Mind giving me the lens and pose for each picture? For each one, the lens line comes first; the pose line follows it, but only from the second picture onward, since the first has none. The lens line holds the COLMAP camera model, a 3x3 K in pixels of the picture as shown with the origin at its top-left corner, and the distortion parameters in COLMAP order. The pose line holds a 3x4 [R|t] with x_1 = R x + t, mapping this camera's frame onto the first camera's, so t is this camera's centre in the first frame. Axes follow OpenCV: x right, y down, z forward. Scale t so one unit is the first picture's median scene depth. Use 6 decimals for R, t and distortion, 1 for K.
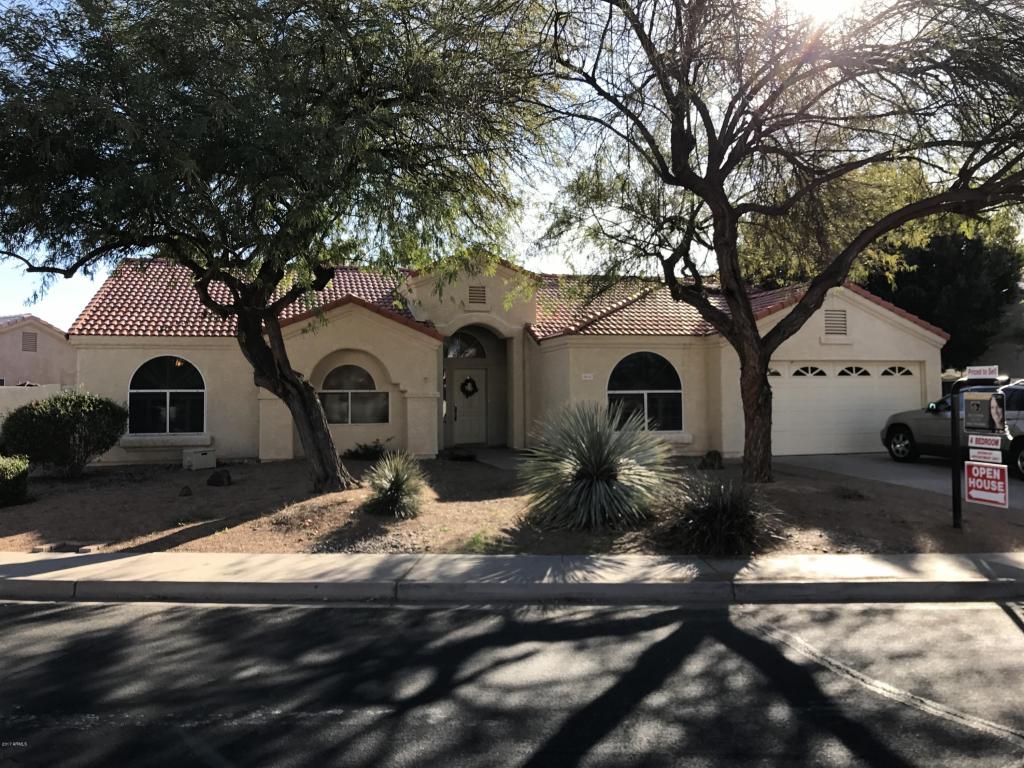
lens RADIAL K [[832.6, 0, 512.0], [0, 832.6, 382.9], [0, 0, 1]] dist [0.006342, -0.009656]
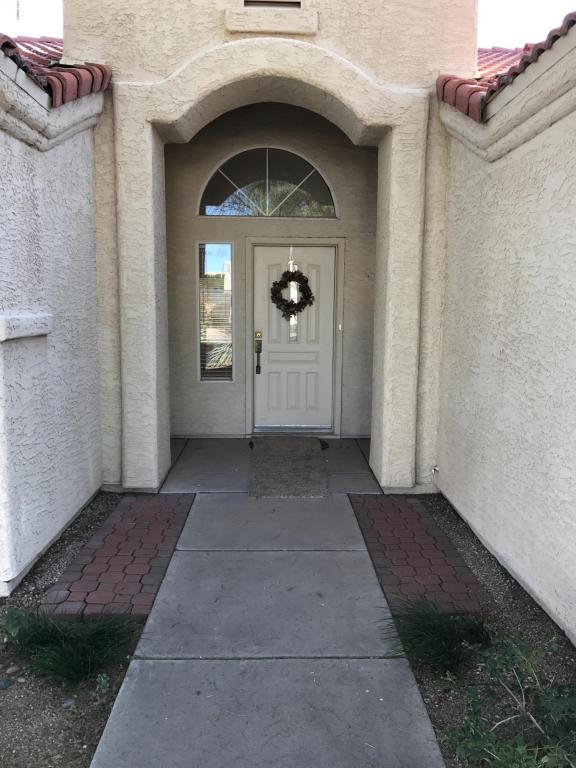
lens RADIAL K [[624.5, 0, 287.1], [0, 624.5, 385.1], [0, 0, 1]] dist [0.006342, -0.009656]
pose [[0.970601, 0.052332, -0.234936, 0.021318], [-0.013711, 0.986514, 0.163104, 0.000272], [0.240303, -0.155088, 0.958229, 0.730587]]
